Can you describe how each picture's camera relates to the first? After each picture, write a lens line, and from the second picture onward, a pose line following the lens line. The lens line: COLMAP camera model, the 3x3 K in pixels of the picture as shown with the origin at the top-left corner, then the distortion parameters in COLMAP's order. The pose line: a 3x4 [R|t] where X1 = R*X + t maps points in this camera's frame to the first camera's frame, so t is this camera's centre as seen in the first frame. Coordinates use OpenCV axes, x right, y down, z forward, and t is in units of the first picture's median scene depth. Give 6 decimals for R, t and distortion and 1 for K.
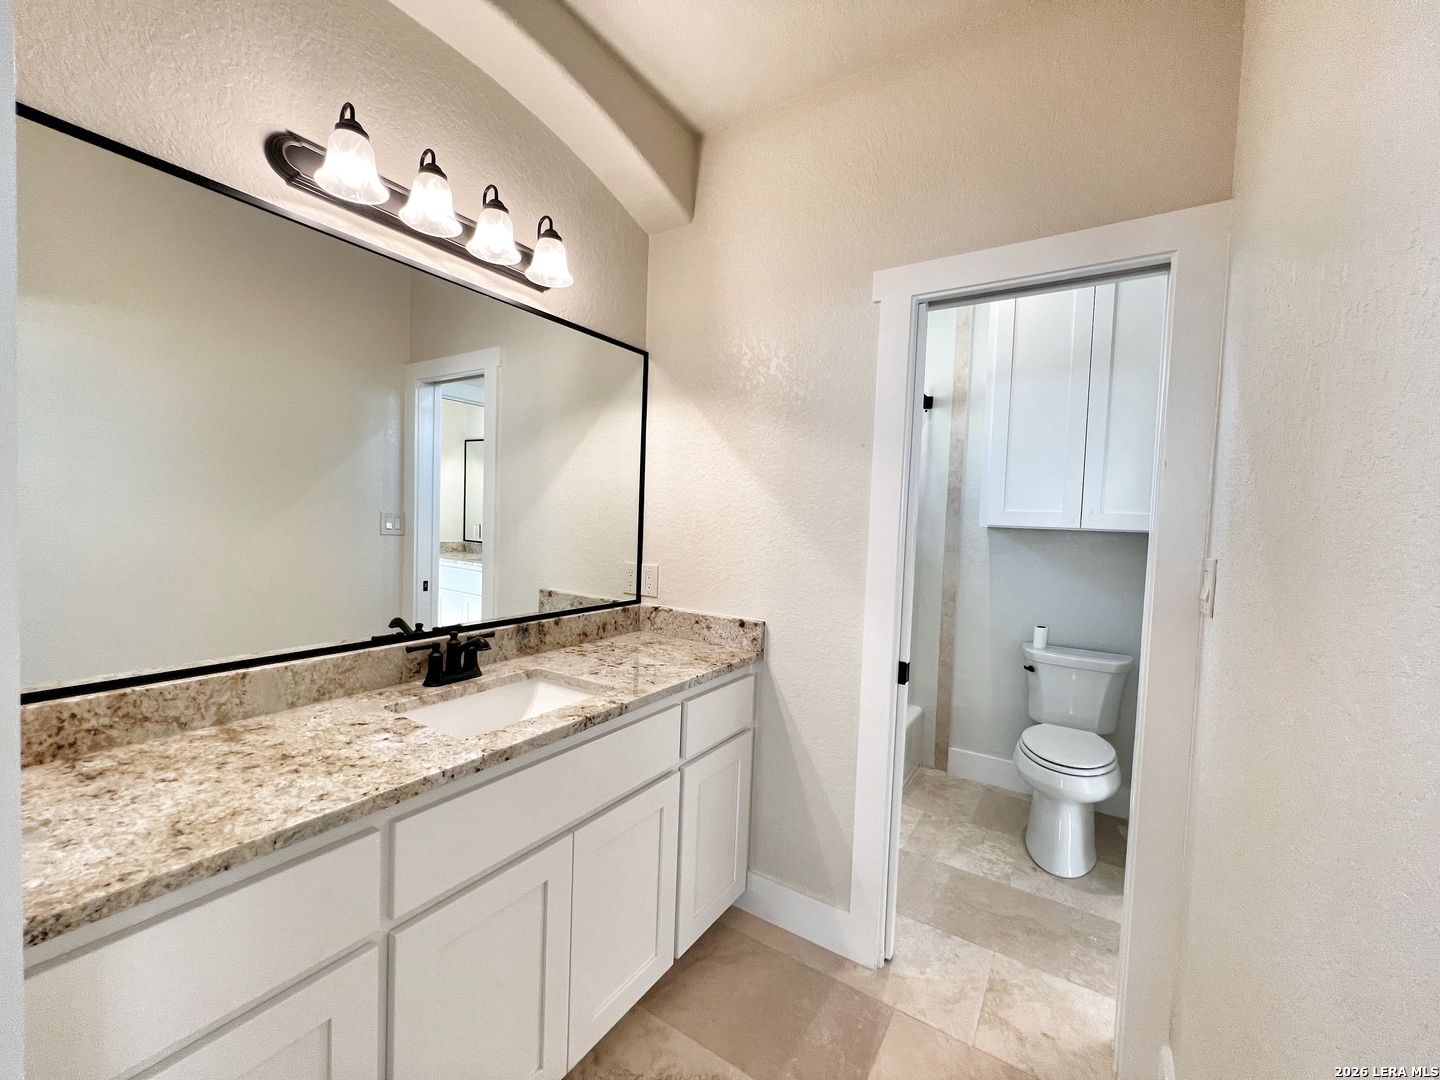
lens RADIAL K [[577.6, 0, 712.8], [0, 577.6, 540.4], [0, 0, 1]] dist [-0.002101, 0.000614]
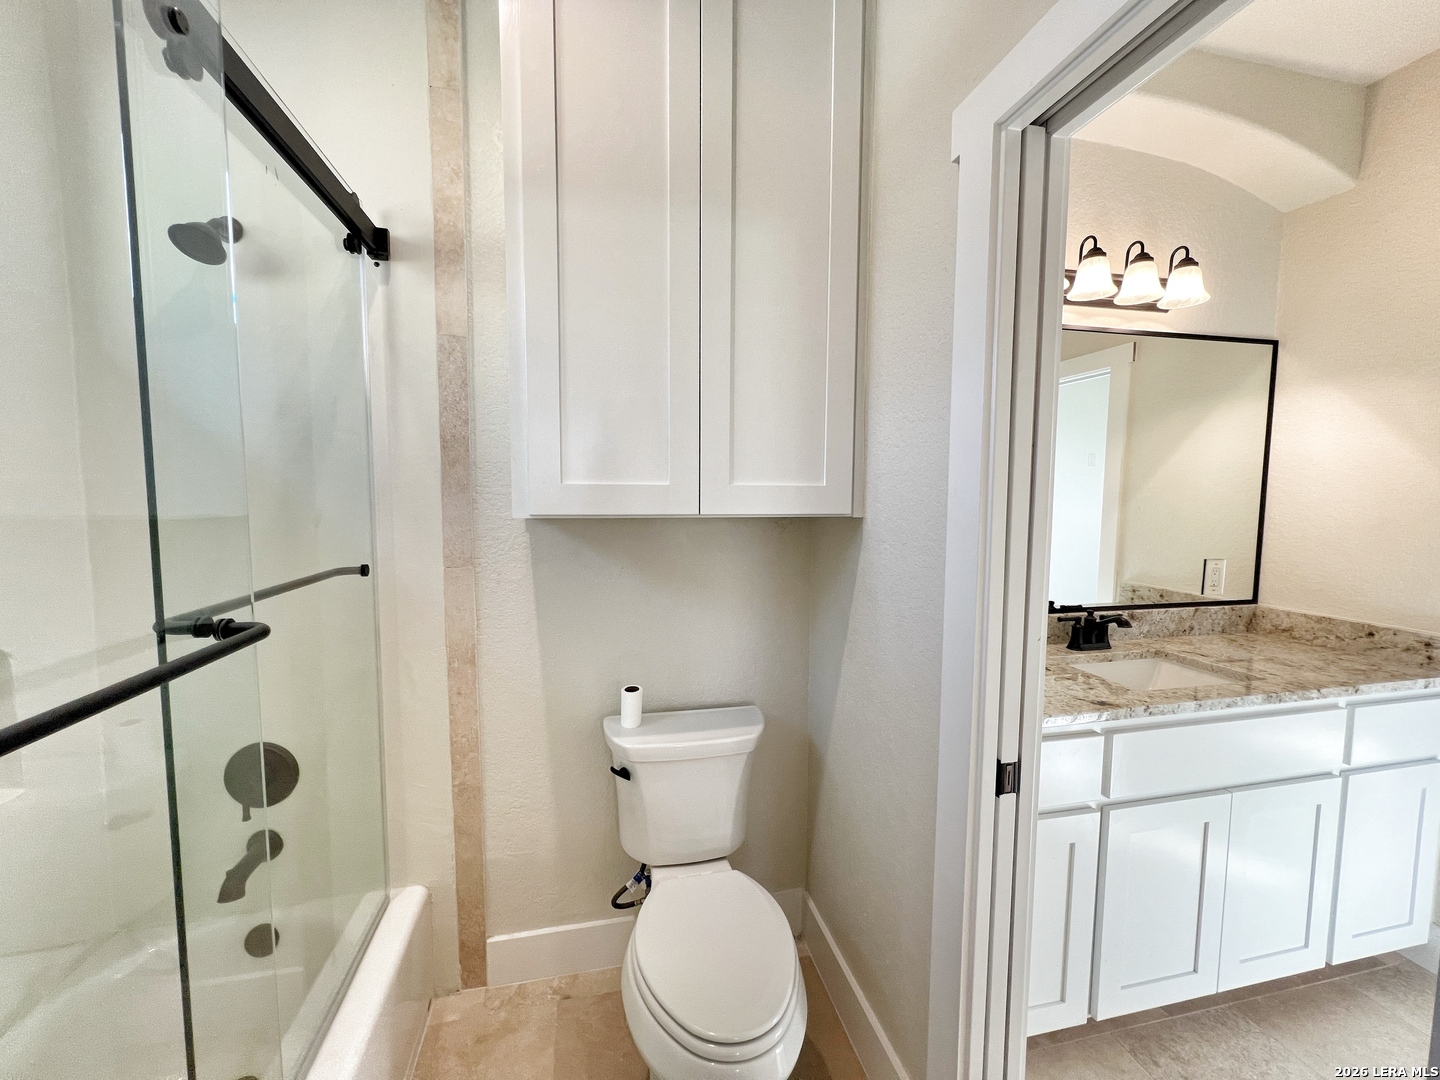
lens RADIAL K [[577.6, 0, 718.9], [0, 577.6, 541.0], [0, 0, 1]] dist [-0.002101, 0.000614]
pose [[0.697049, -0.087220, 0.711699, 0.223274], [0.051490, 0.996100, 0.071643, -0.027469], [-0.715172, -0.013293, 0.698822, 0.506579]]
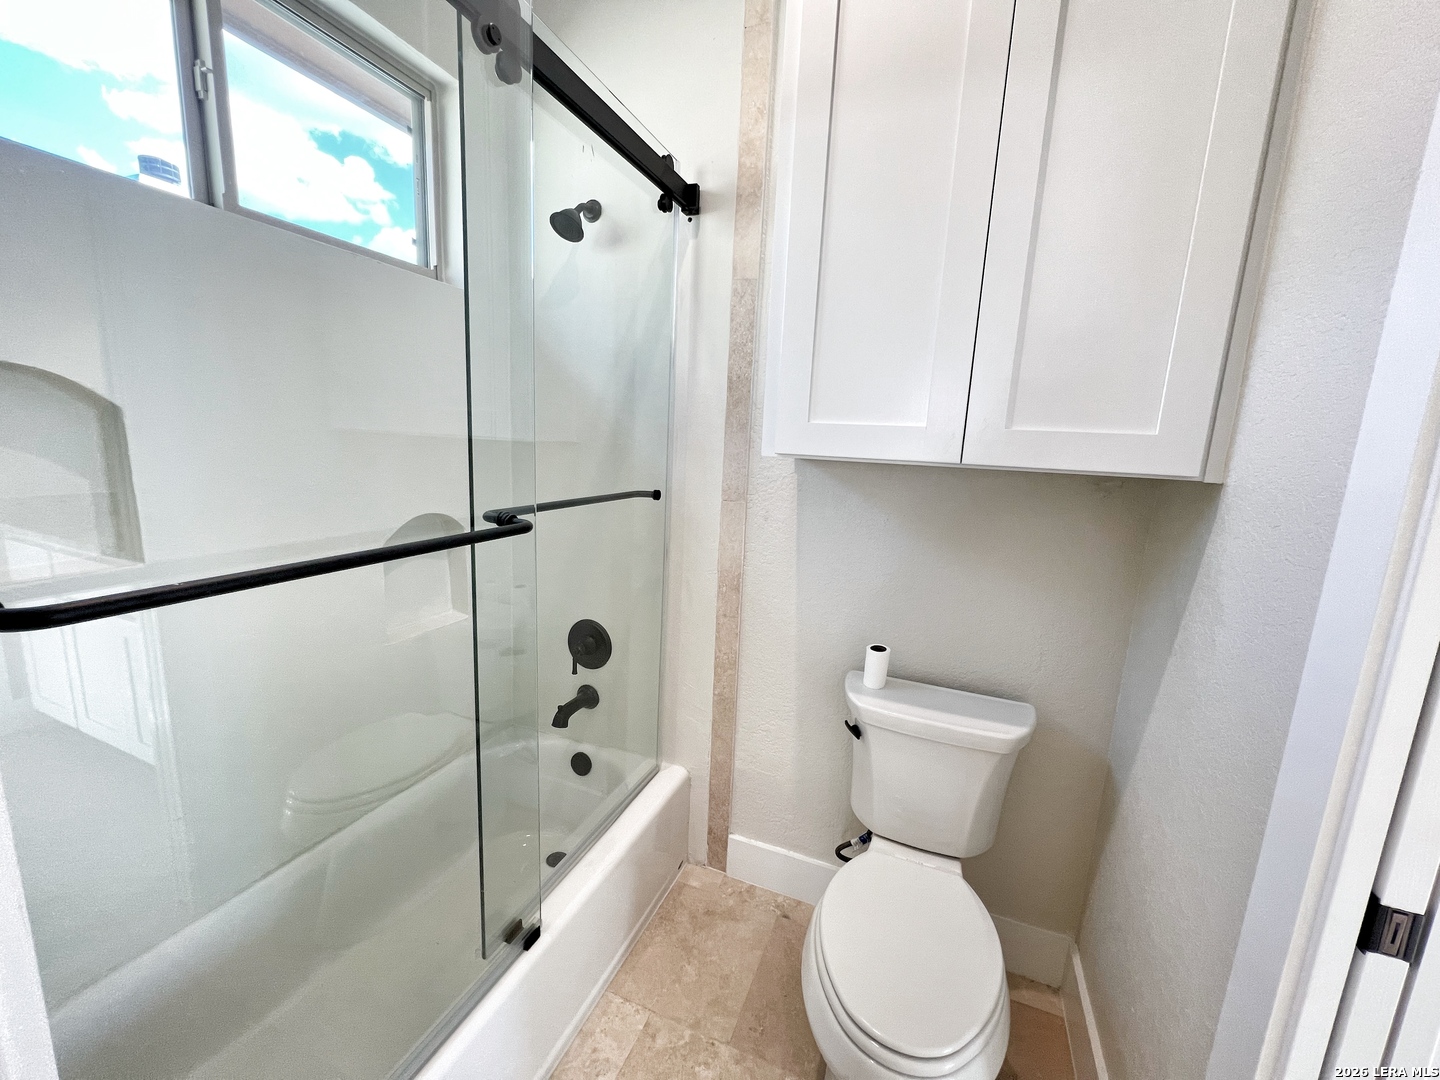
lens RADIAL K [[577.6, 0, 713.7], [0, 577.6, 539.9], [0, 0, 1]] dist [-0.002101, 0.000614]
pose [[0.981873, -0.022232, 0.188230, 0.299718], [-0.003968, 0.990469, 0.137681, -0.018910], [-0.189497, -0.135932, 0.972427, 0.488659]]
